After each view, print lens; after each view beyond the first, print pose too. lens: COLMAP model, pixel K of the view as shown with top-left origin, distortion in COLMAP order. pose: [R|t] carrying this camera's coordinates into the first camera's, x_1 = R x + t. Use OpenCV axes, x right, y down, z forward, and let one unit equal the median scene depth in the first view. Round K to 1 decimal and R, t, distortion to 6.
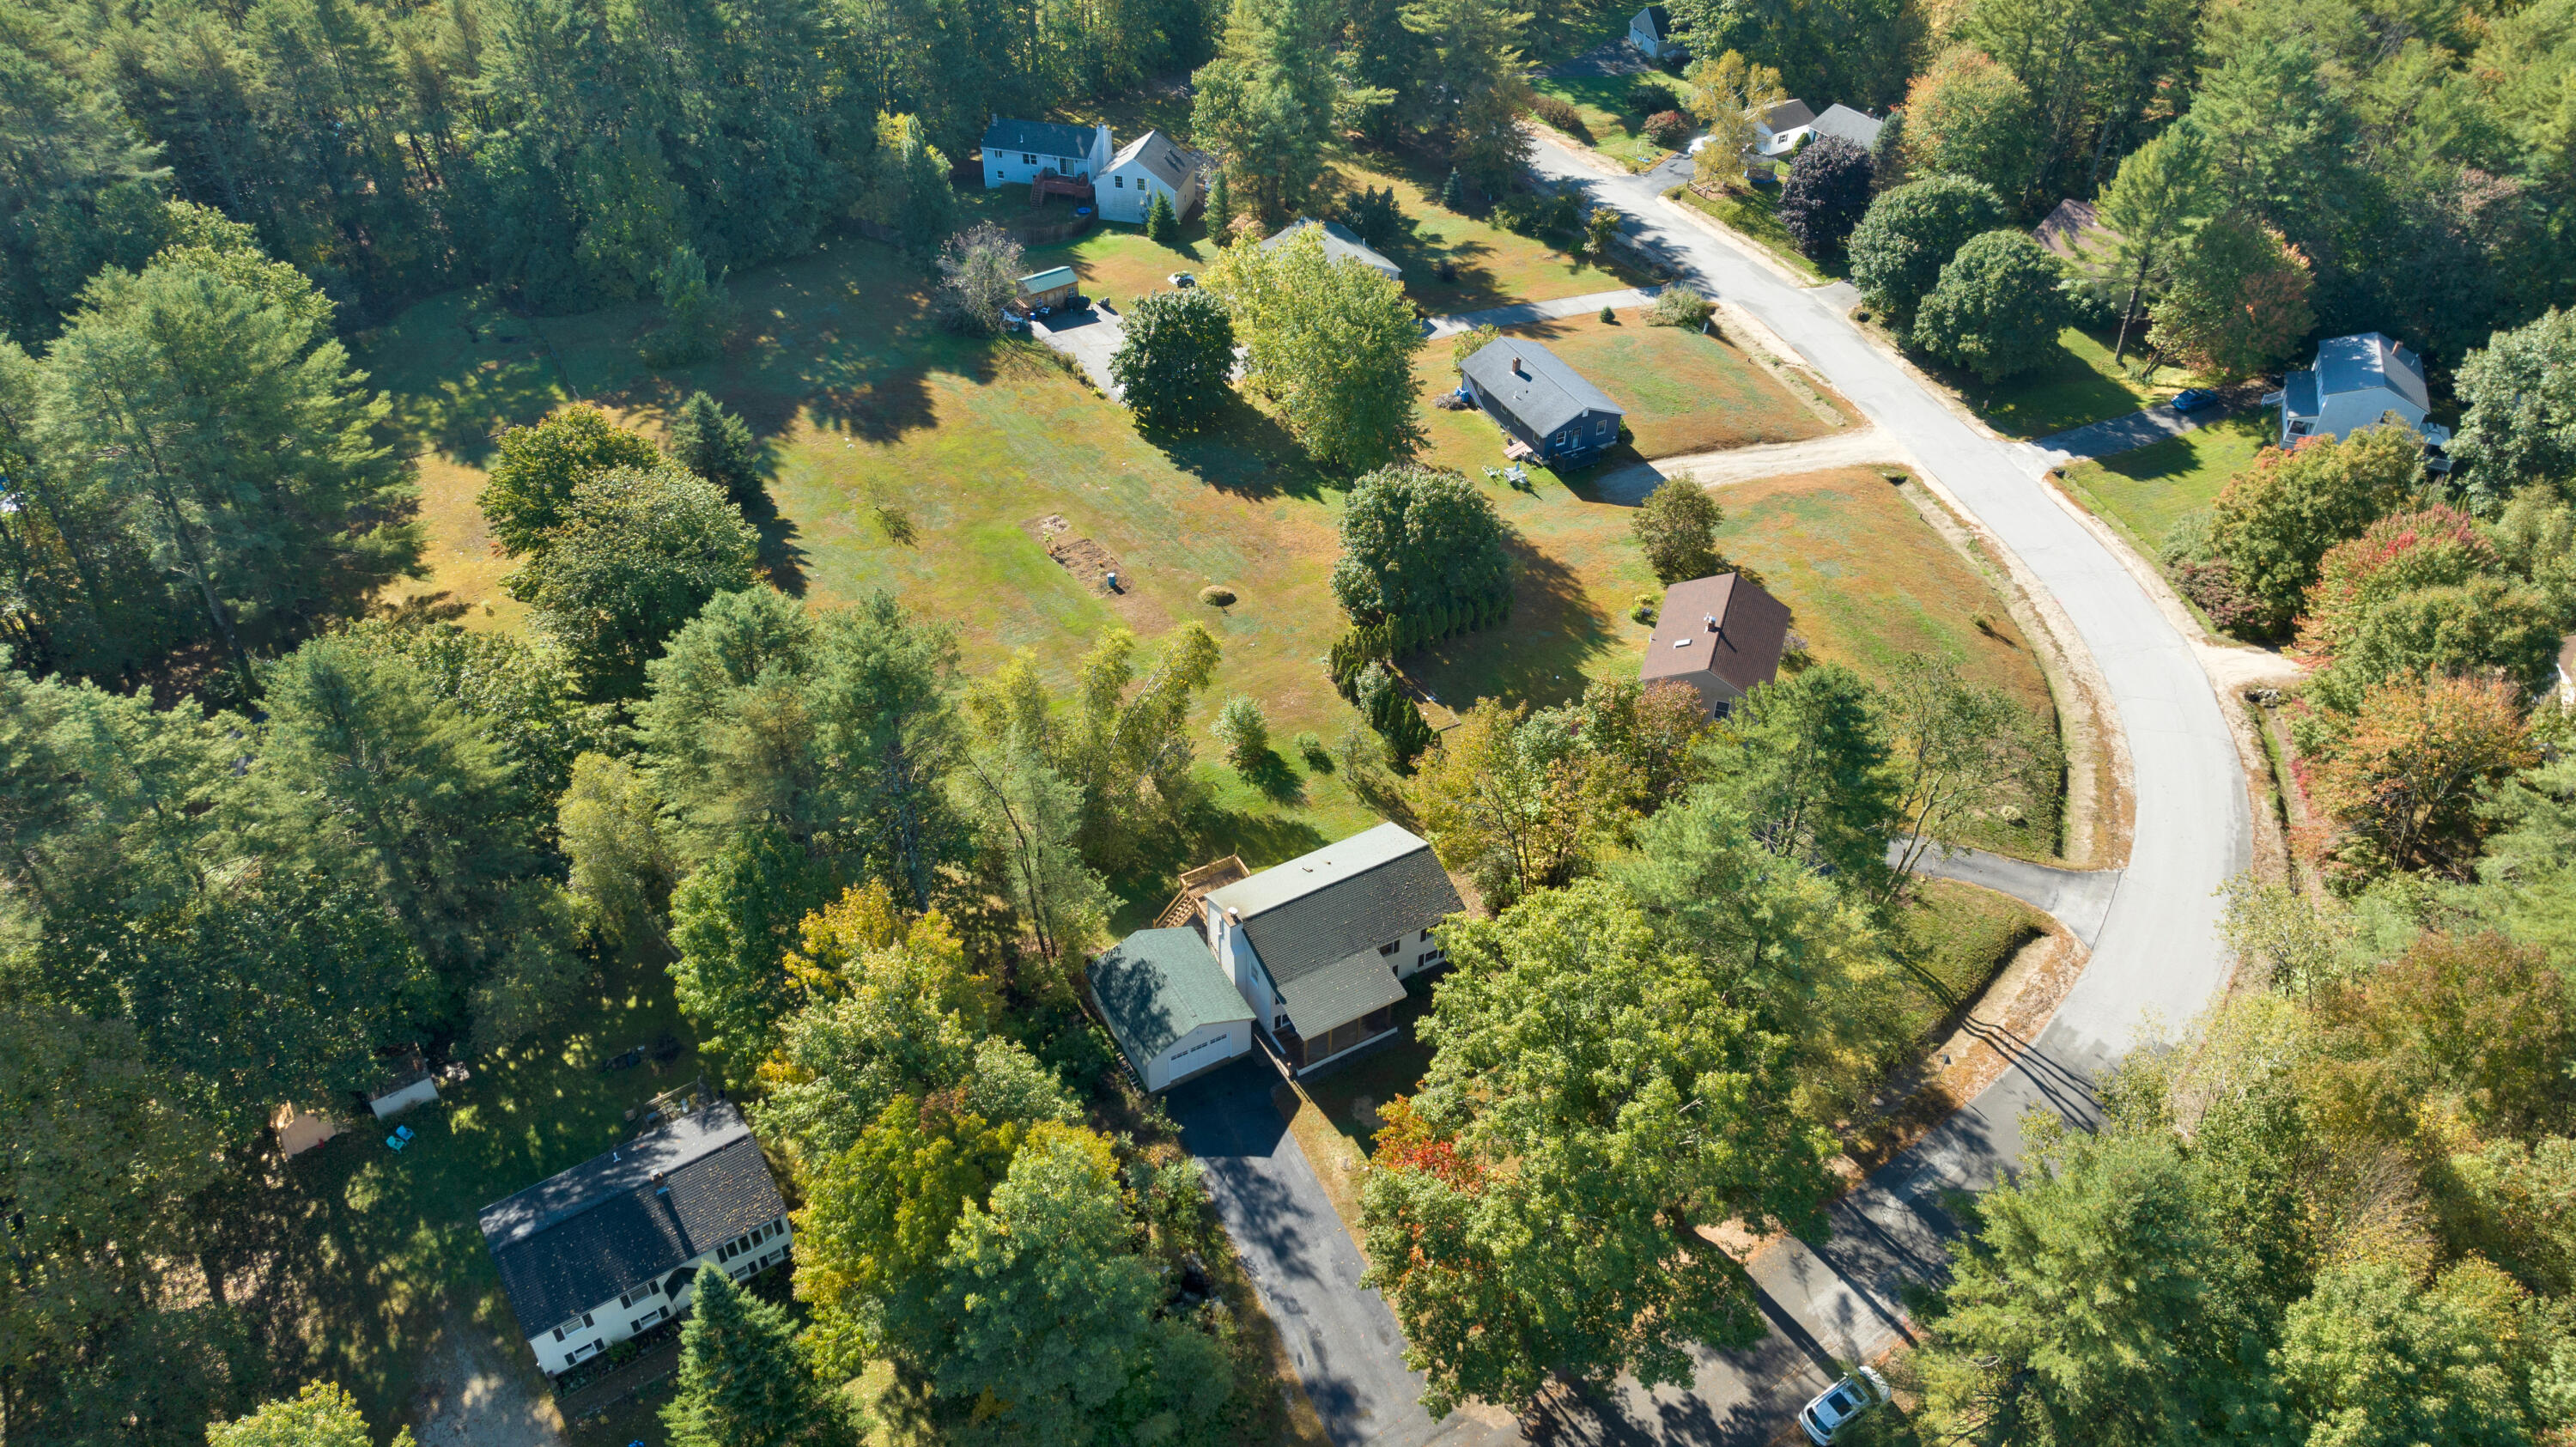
lens RADIAL K [[1825.4, 0, 1273.8], [0, 1825.4, 720.4], [0, 0, 1]] dist [-0.026940, 0.035189]
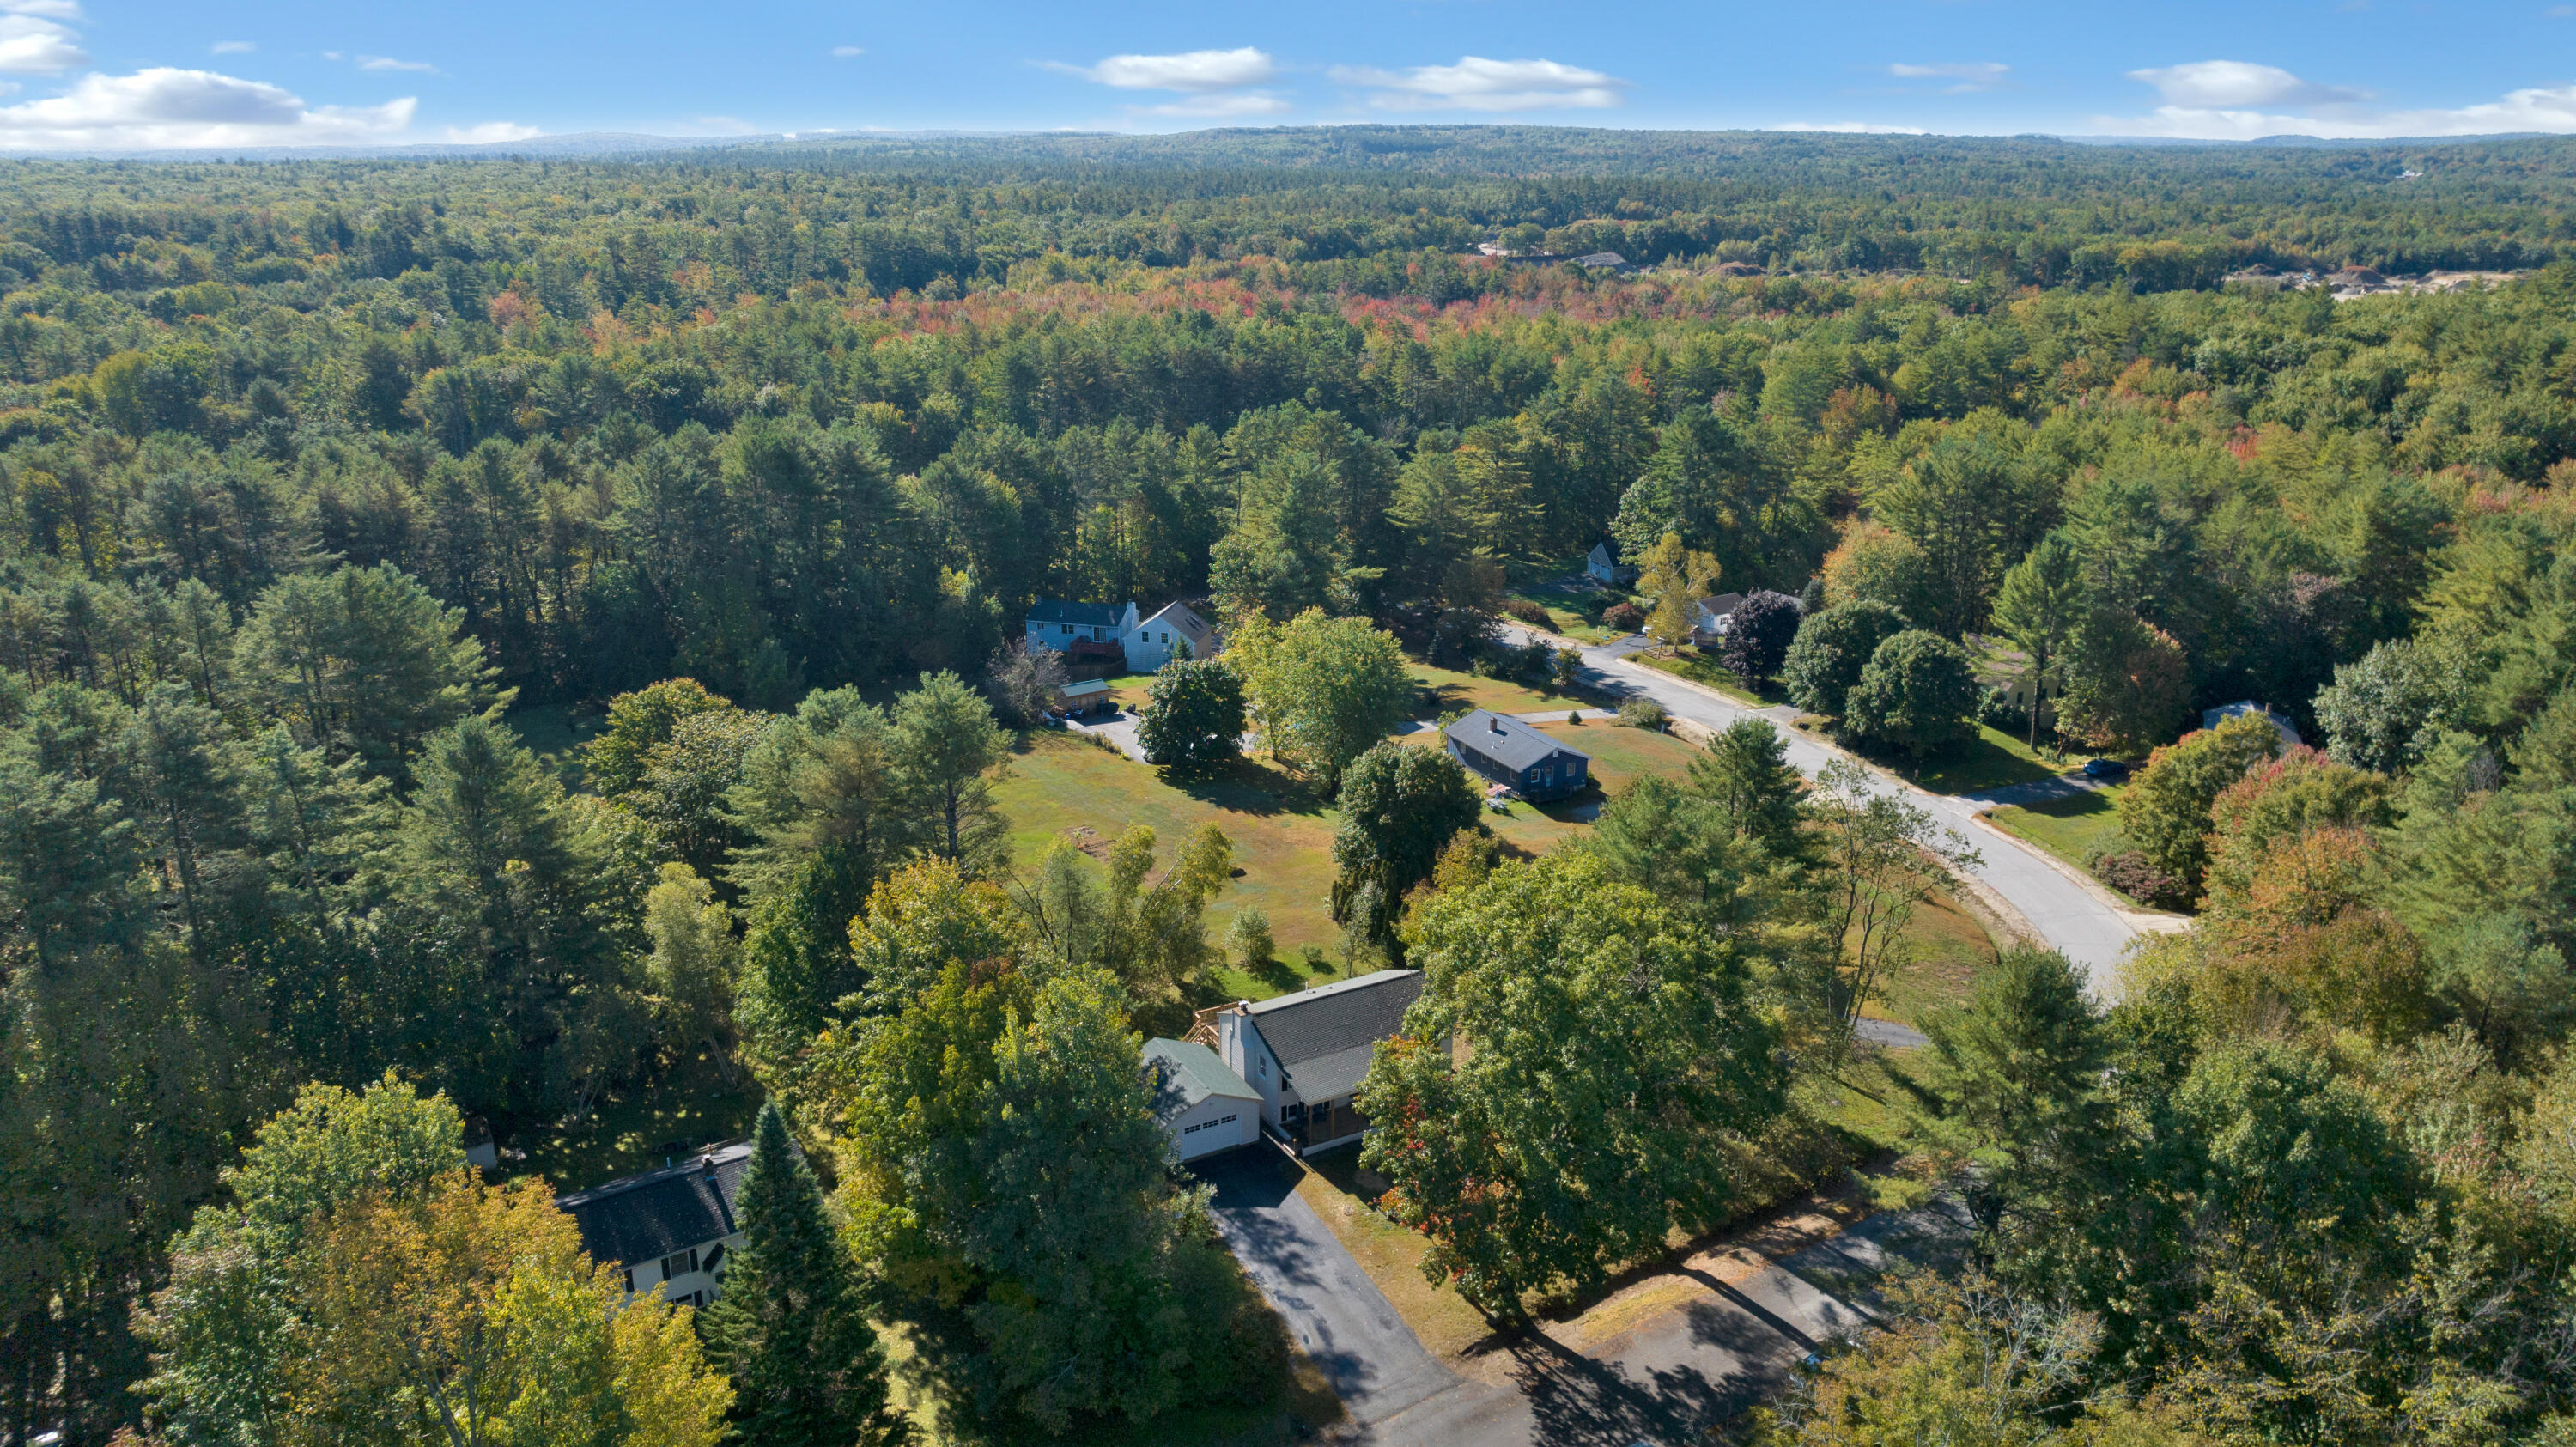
lens RADIAL K [[1825.4, 0, 1268.8], [0, 1825.4, 723.4], [0, 0, 1]] dist [-0.026940, 0.035189]
pose [[0.999983, 0.000037, -0.005758, -0.000442], [-0.002209, 0.925940, -0.377665, 0.303786], [0.005317, 0.377671, 0.925924, -0.068866]]
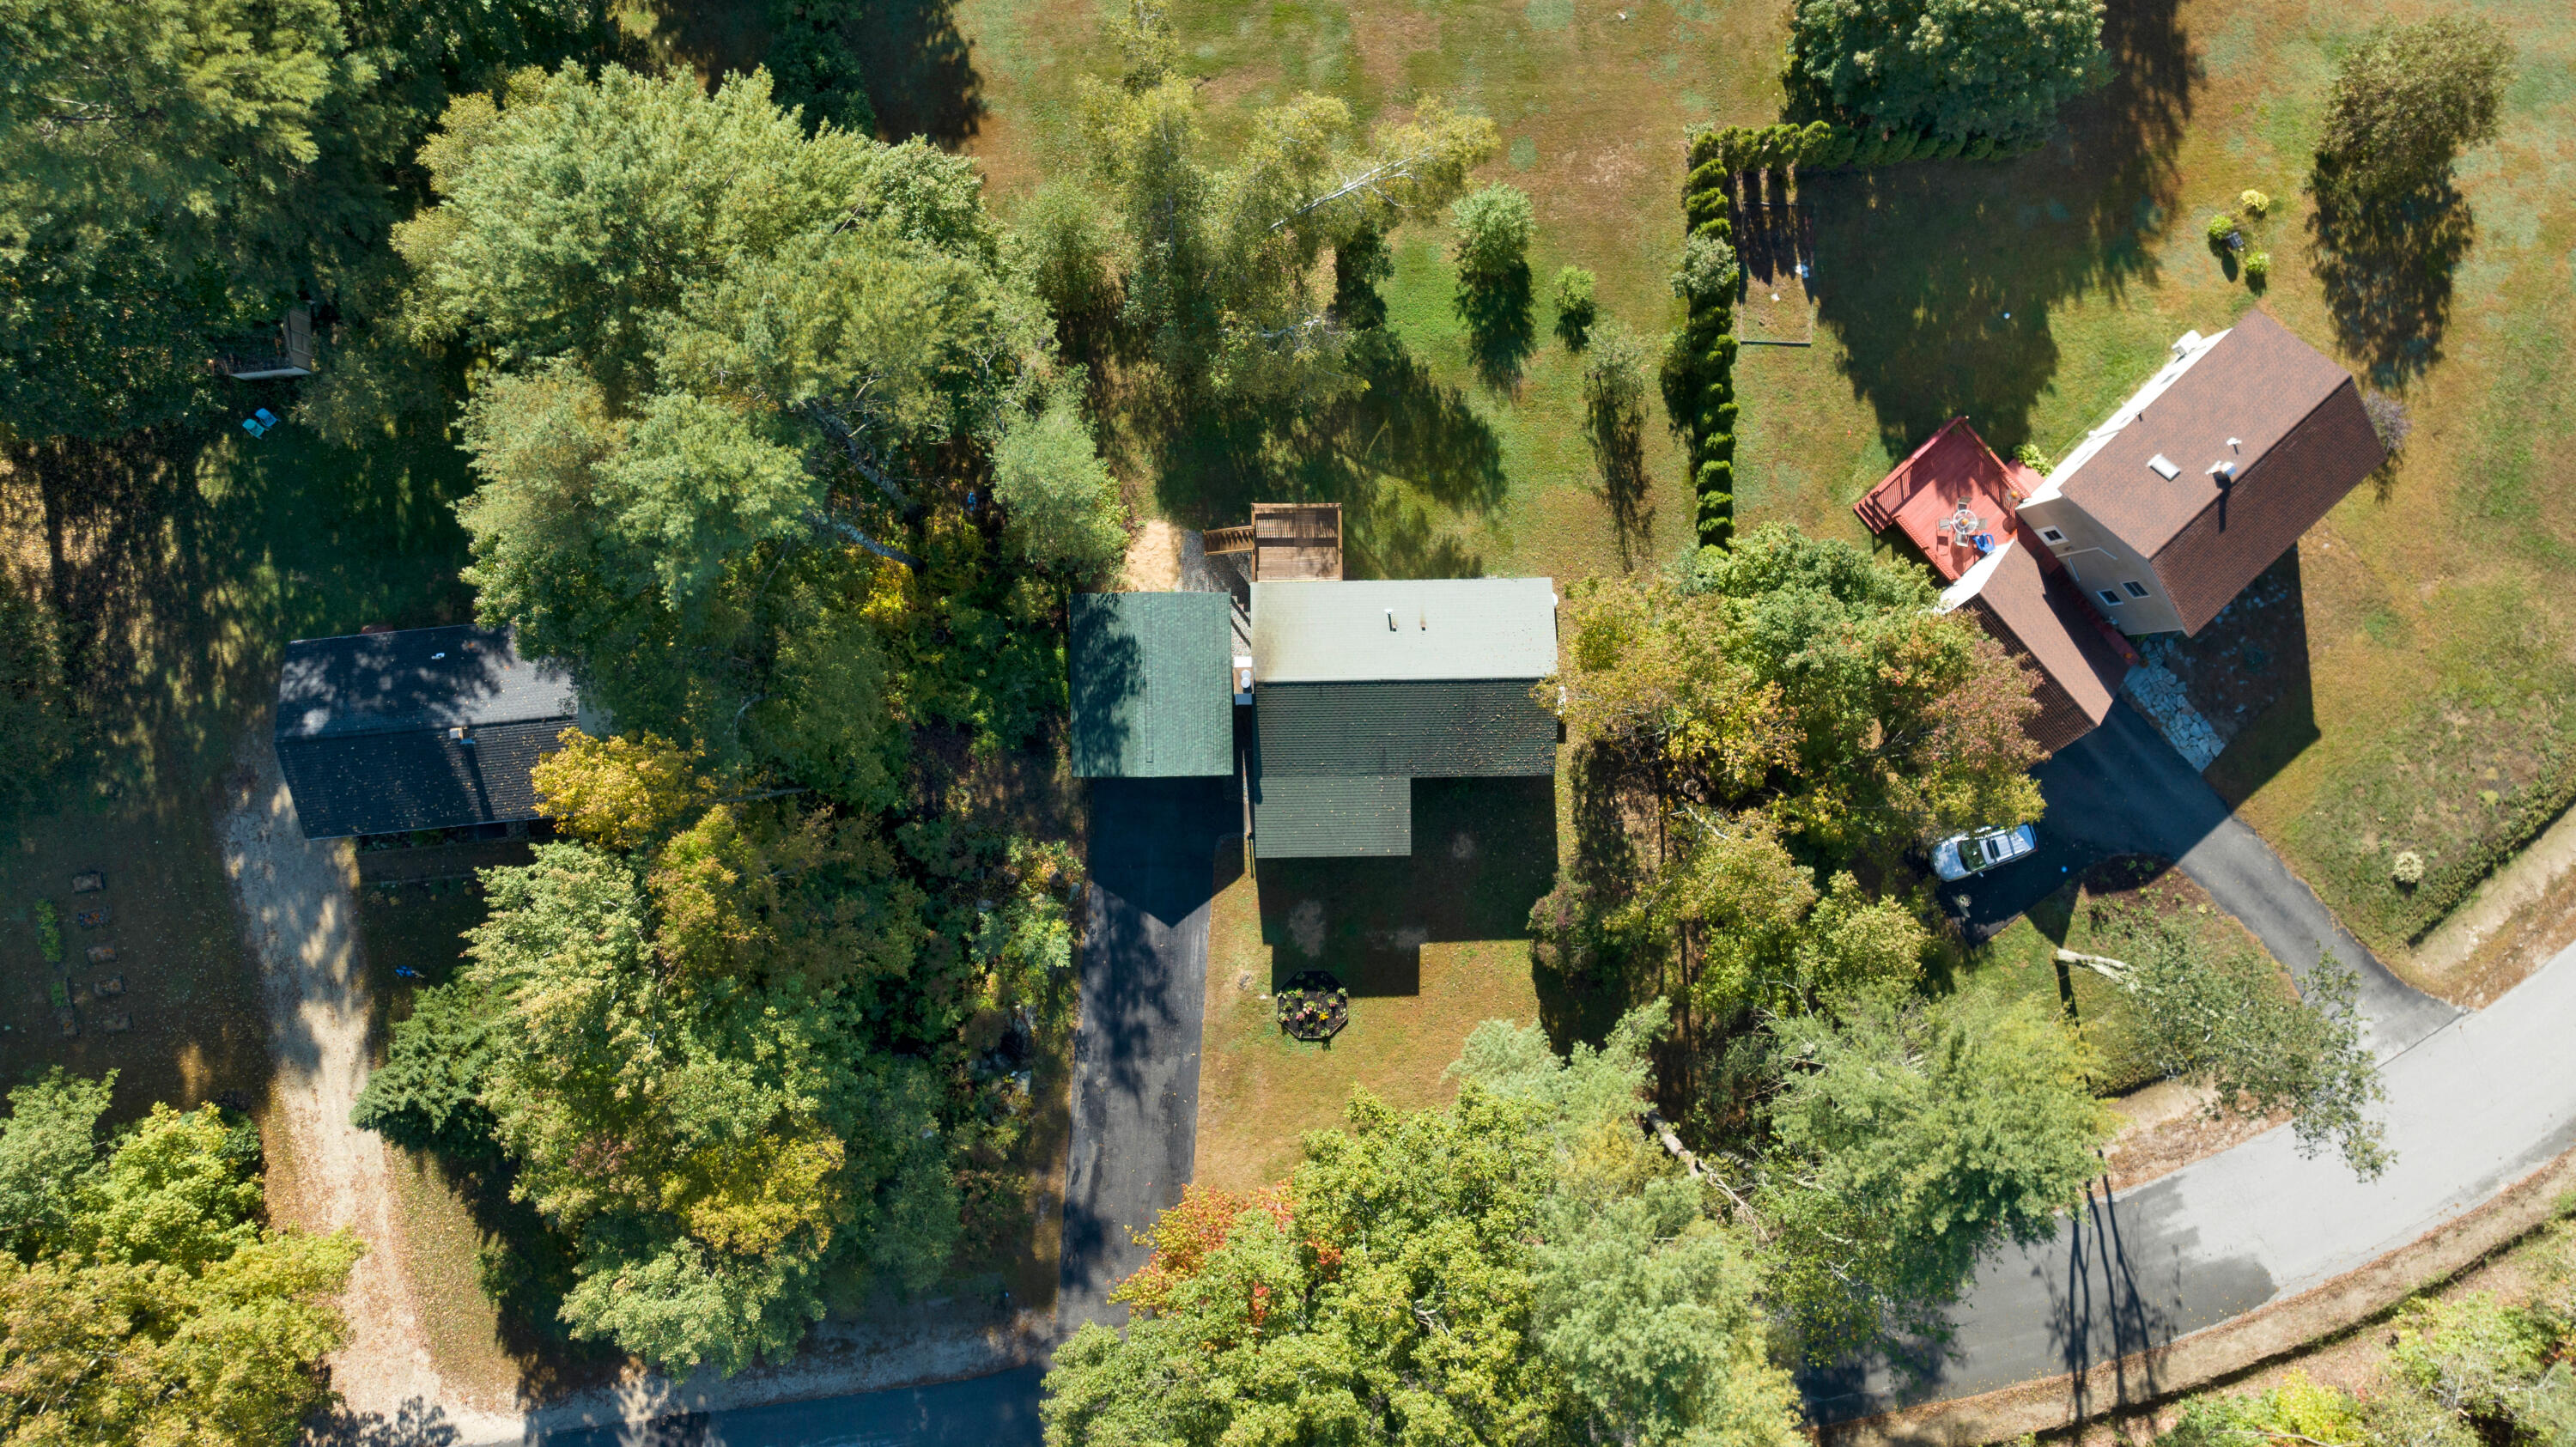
lens RADIAL K [[1825.4, 0, 1290.0], [0, 1825.4, 724.0], [0, 0, 1]] dist [-0.026940, 0.035189]
pose [[0.881871, 0.471488, -0.001816, 0.002973], [-0.302311, 0.568389, 0.765207, -0.380941], [0.361818, -0.674265, 0.643782, 0.433876]]
